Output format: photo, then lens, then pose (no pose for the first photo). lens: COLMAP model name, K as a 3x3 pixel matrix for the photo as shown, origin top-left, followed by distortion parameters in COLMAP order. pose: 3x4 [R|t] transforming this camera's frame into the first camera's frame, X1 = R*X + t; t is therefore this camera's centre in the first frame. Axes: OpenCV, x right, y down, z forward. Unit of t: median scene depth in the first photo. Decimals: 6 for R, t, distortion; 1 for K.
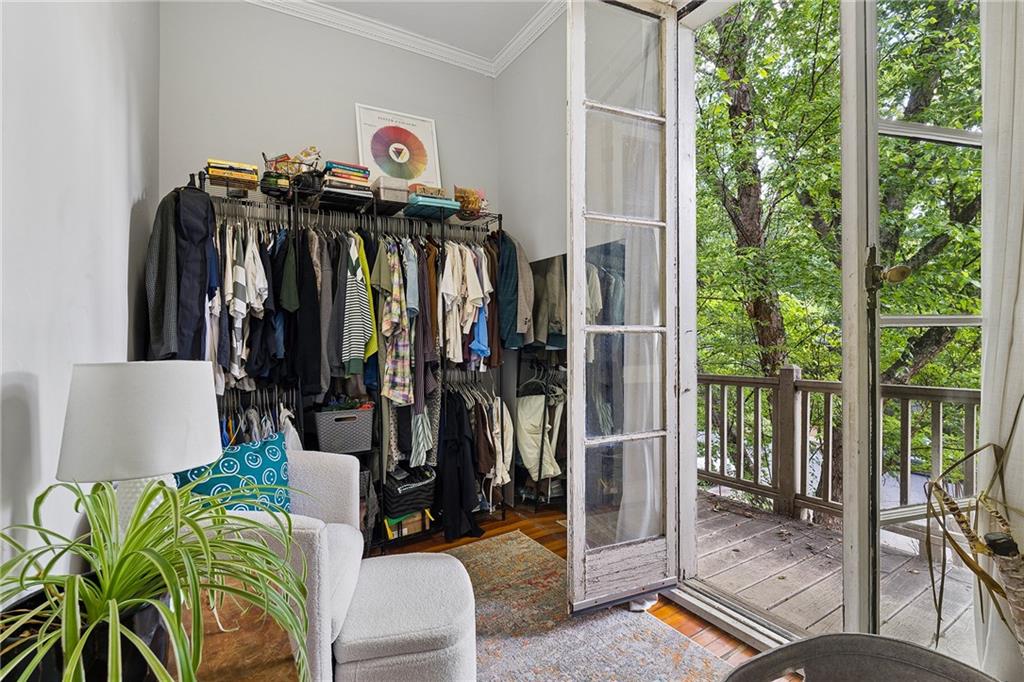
lens RADIAL K [[448.3, 0, 507.6], [0, 448.3, 344.4], [0, 0, 1]] dist [-0.010535, 0.000053]
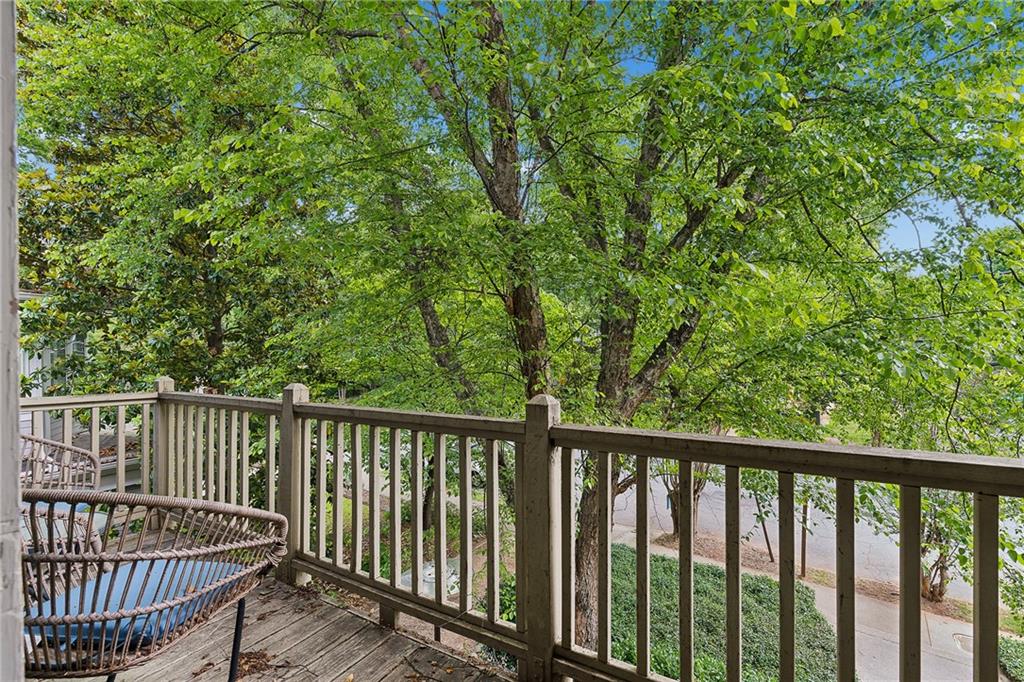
lens RADIAL K [[448.3, 0, 507.6], [0, 448.3, 344.4], [0, 0, 1]] dist [-0.010535, 0.000053]
pose [[0.897260, -0.010821, 0.441370, 0.197048], [0.010196, 0.999941, 0.003788, -0.010768], [-0.441385, 0.001101, 0.897317, 0.295013]]
